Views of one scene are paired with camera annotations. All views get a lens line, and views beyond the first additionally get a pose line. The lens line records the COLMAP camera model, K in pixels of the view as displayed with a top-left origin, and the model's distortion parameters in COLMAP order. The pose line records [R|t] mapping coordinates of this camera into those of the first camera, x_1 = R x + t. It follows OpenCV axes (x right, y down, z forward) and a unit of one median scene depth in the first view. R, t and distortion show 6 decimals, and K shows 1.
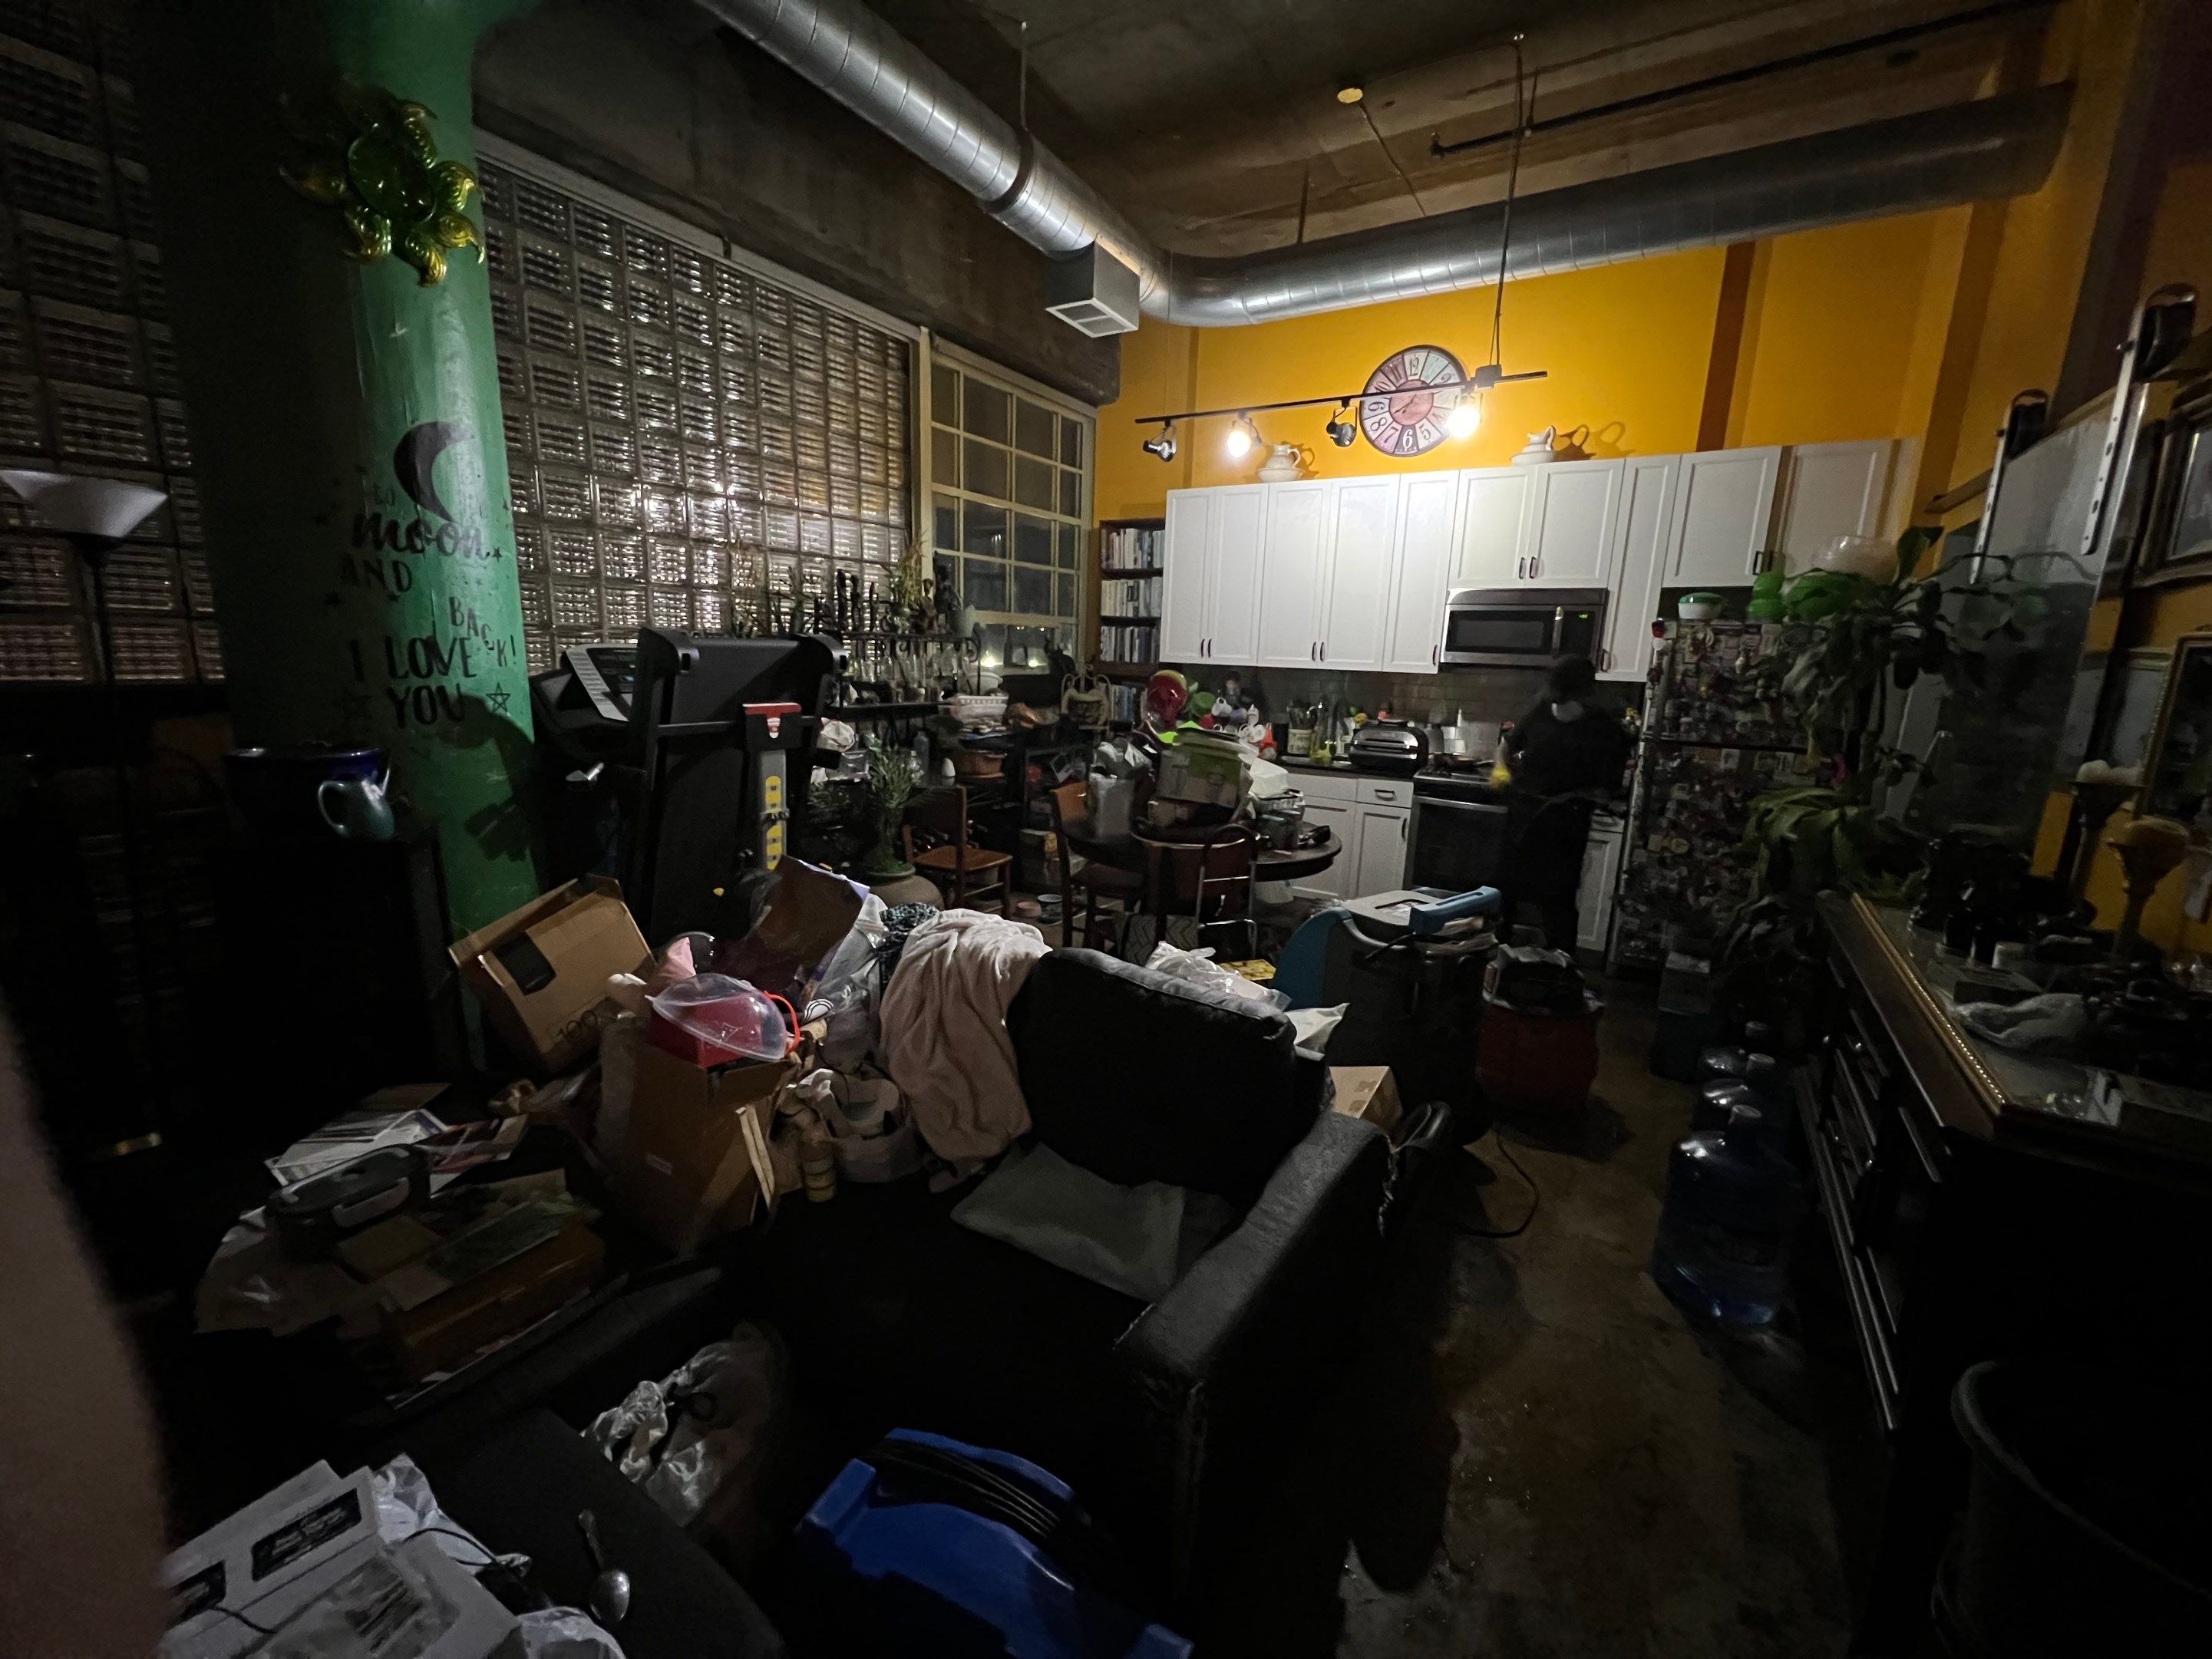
lens RADIAL K [[881.1, 0, 1101.2], [0, 881.1, 823.8], [0, 0, 1]] dist [-0.001298, 0.000529]
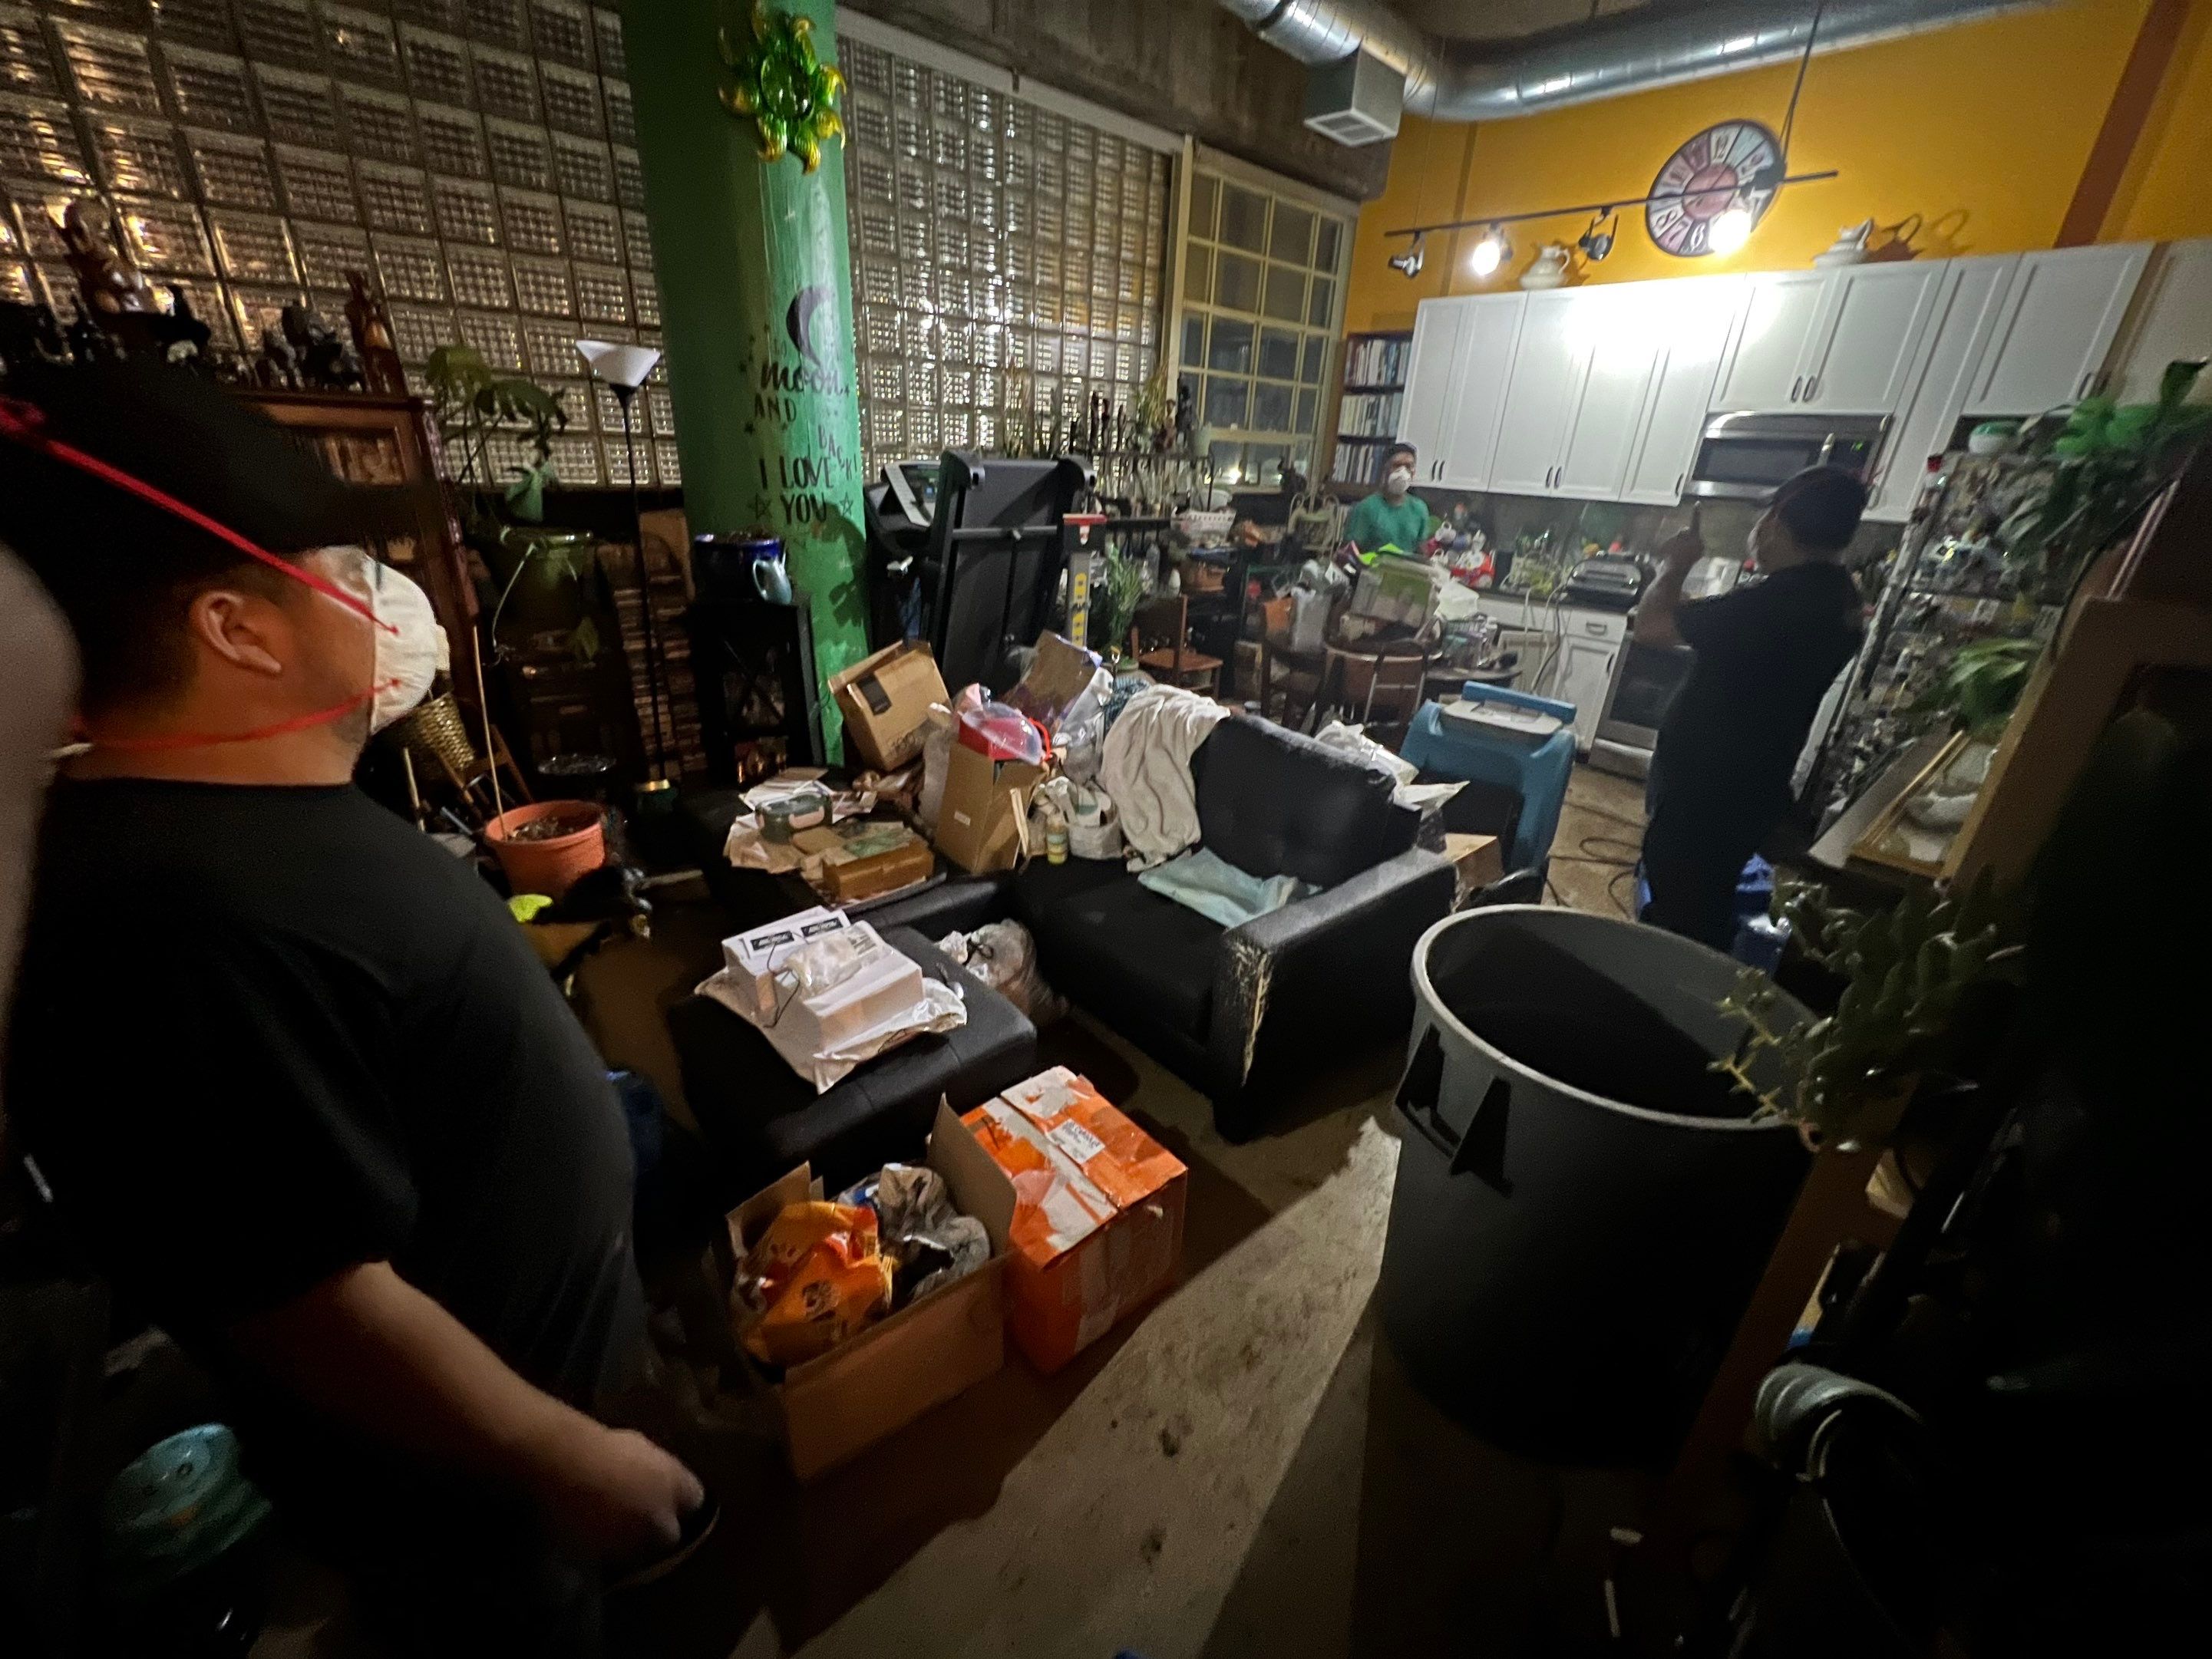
lens RADIAL K [[884.0, 0, 1101.2], [0, 884.0, 822.7], [0, 0, 1]] dist [-0.001305, 0.000168]
pose [[0.964352, 0.117381, -0.237164, 0.046880], [-0.068832, 0.976653, 0.203497, 0.020385], [0.255514, -0.179918, 0.949917, -0.178817]]
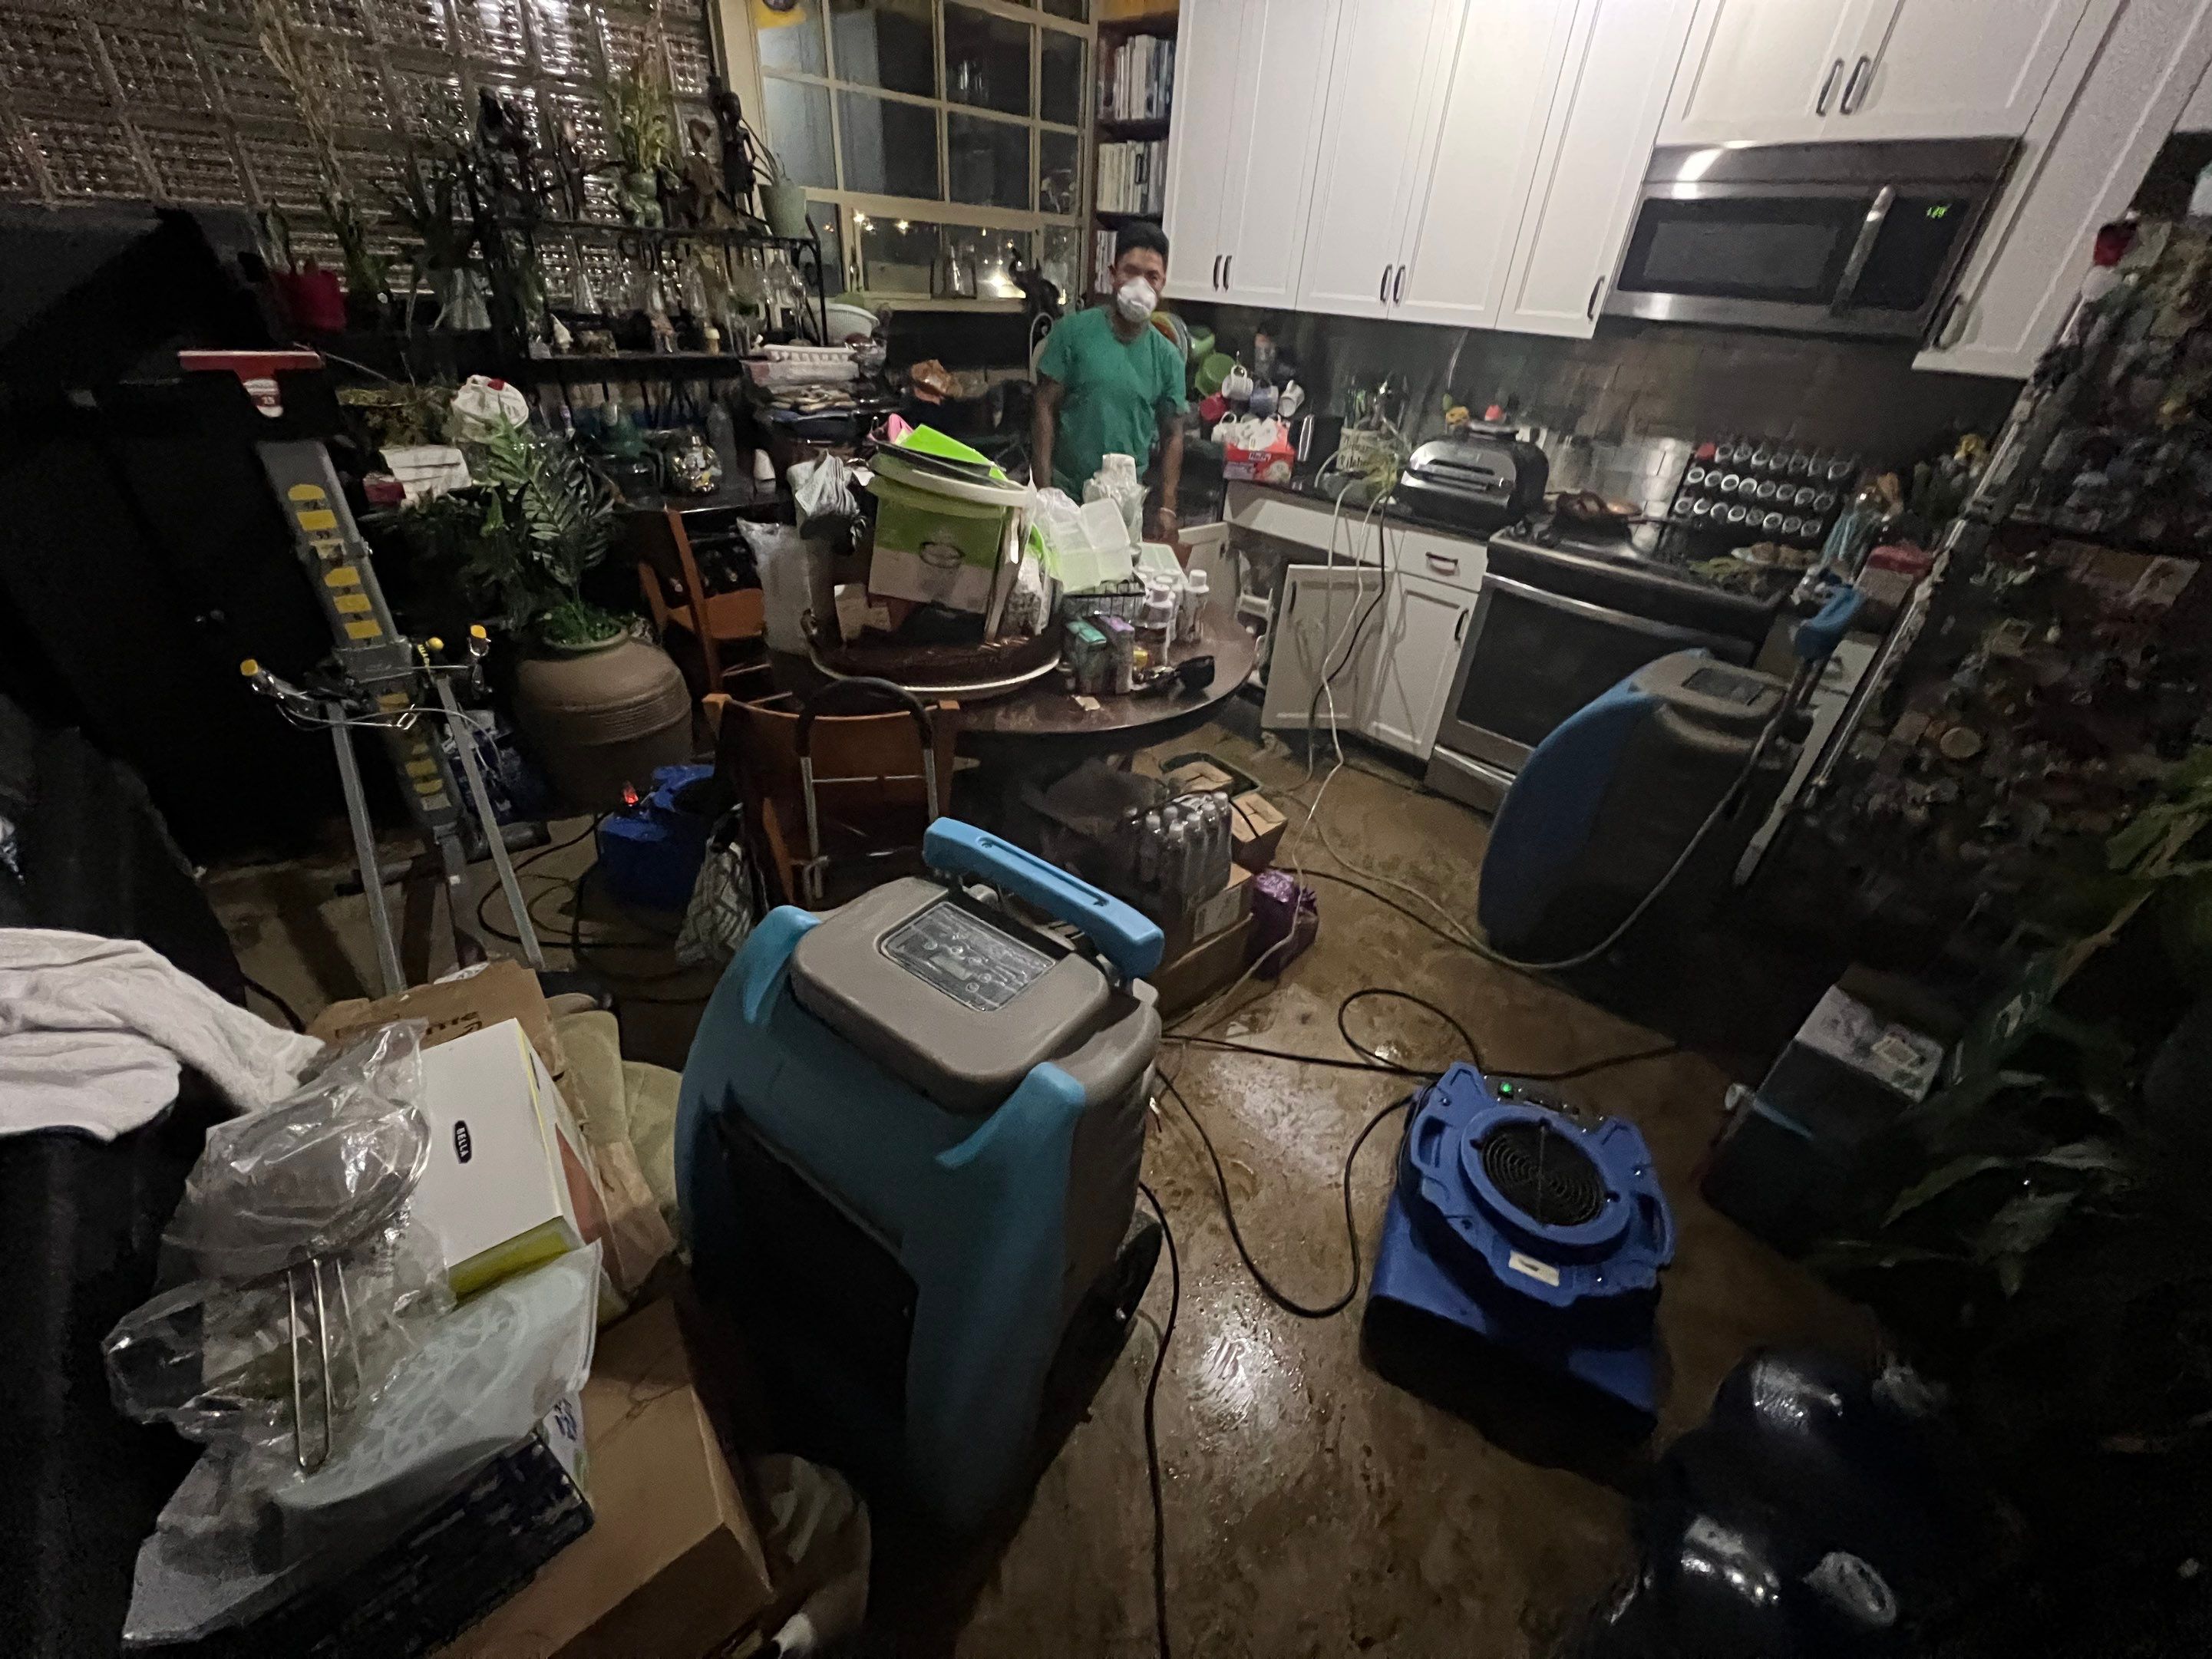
lens RADIAL K [[884.0, 0, 1101.2], [0, 884.0, 822.7], [0, 0, 1]] dist [-0.001305, 0.000168]
pose [[0.973579, 0.141611, -0.179139, 0.271243], [-0.070550, 0.932642, 0.353839, -0.076506], [0.217180, -0.331852, 0.917991, 0.408521]]
